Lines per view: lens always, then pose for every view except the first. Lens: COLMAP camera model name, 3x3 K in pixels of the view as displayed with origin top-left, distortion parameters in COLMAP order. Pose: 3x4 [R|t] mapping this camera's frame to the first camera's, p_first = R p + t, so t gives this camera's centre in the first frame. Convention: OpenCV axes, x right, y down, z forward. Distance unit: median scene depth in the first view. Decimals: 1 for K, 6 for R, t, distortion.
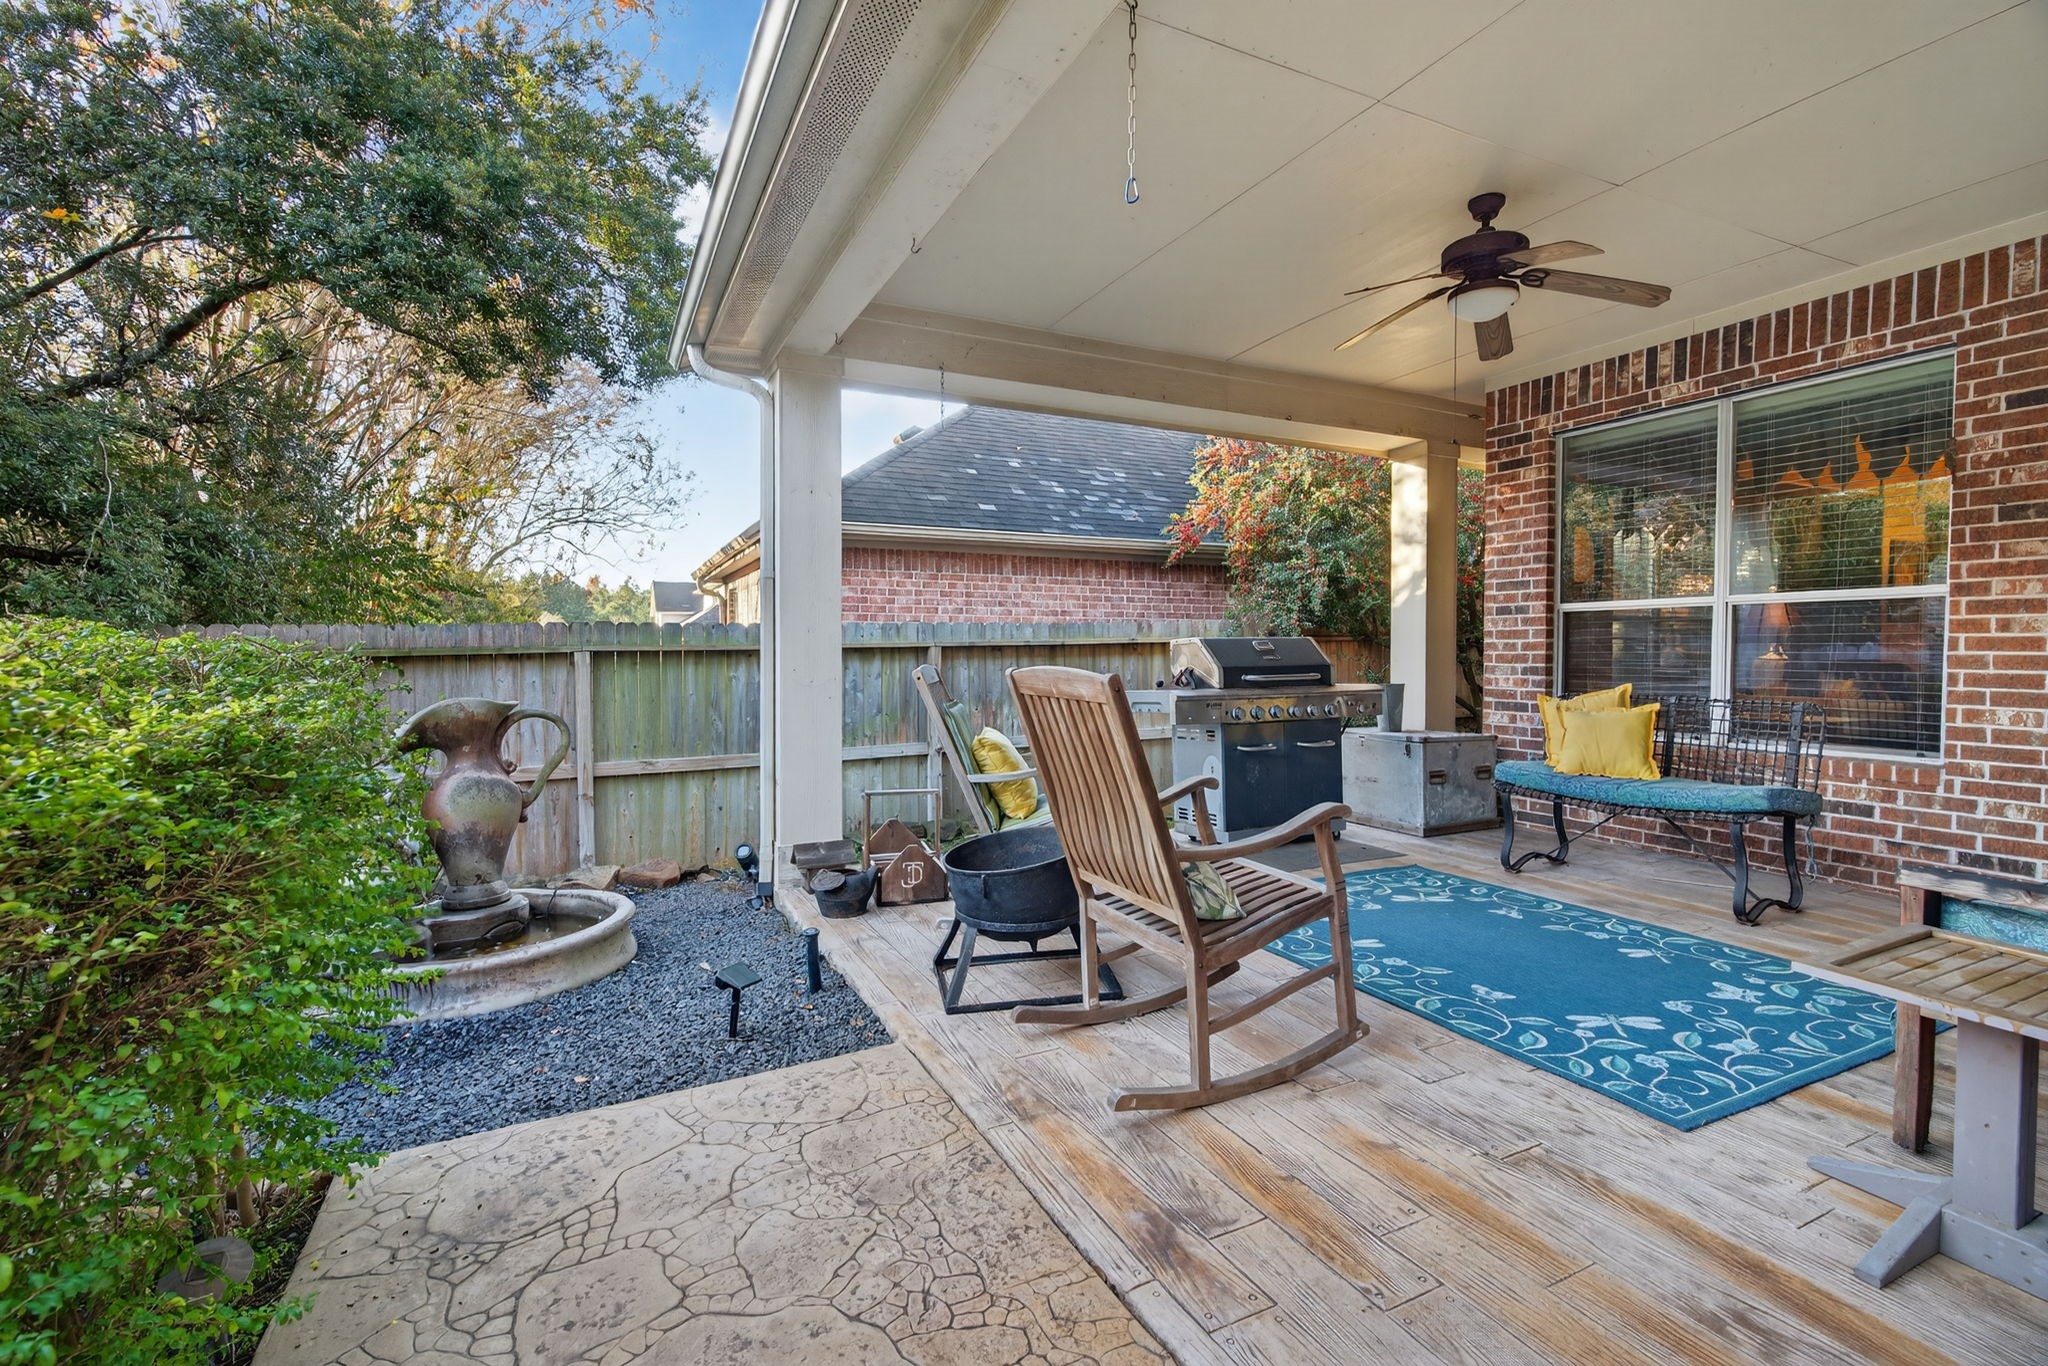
lens RADIAL K [[915.9, 0, 1021.3], [0, 915.9, 679.1], [0, 0, 1]] dist [0.000700, 0.000104]
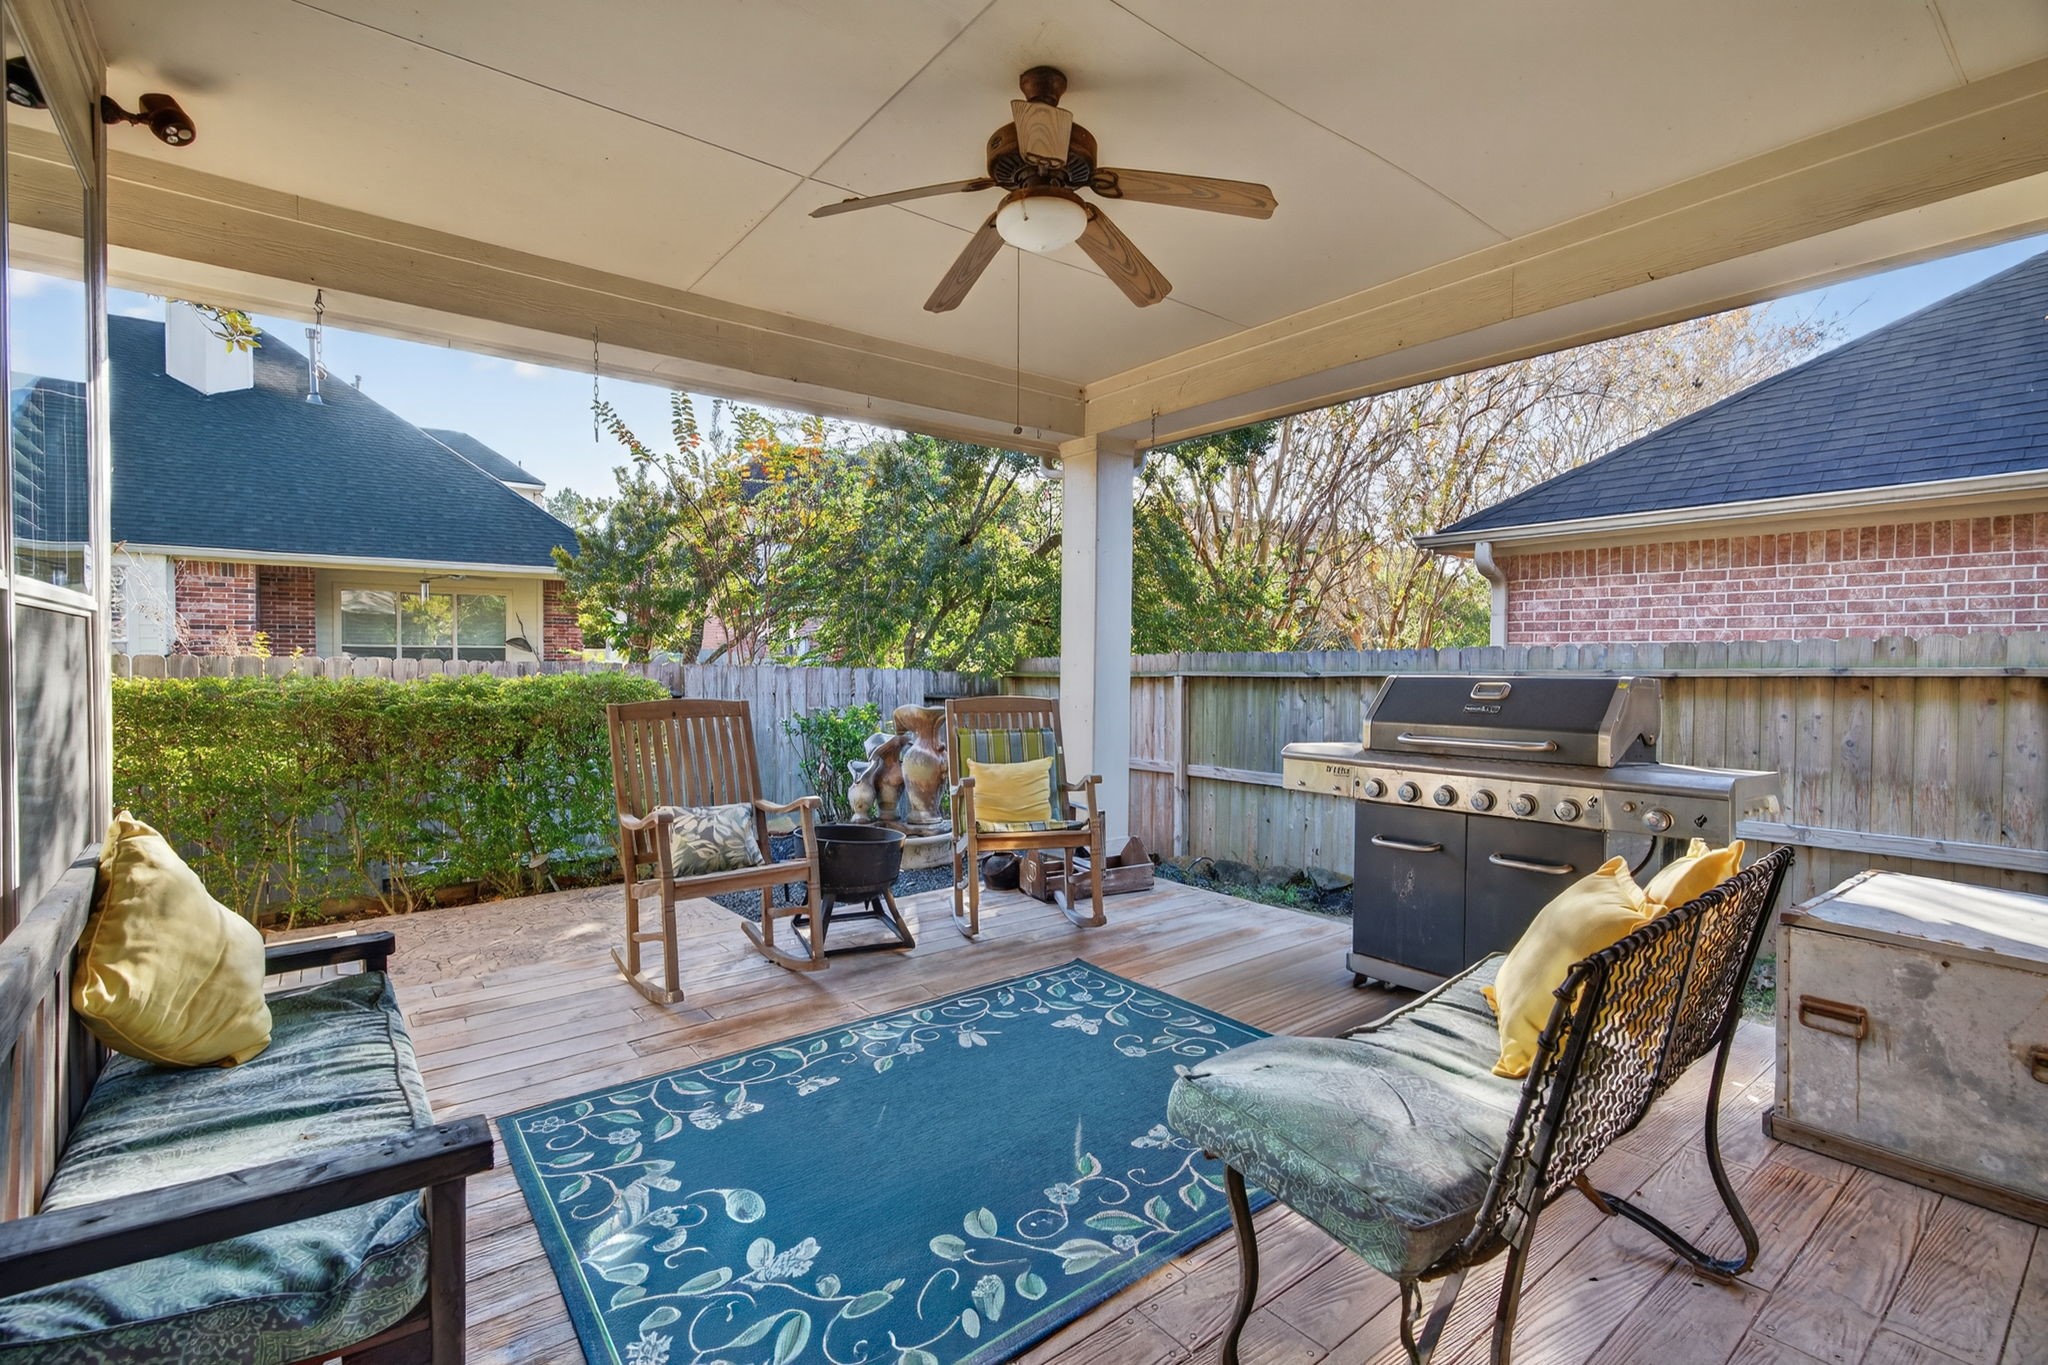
lens RADIAL K [[915.9, 0, 1020.6], [0, 915.9, 675.2], [0, 0, 1]] dist [0.000700, 0.000104]
pose [[0.208447, 0.019378, -0.977842, 0.732492], [-0.032076, 0.999401, 0.012967, -0.040915], [0.977508, 0.028663, 0.208944, 0.510871]]
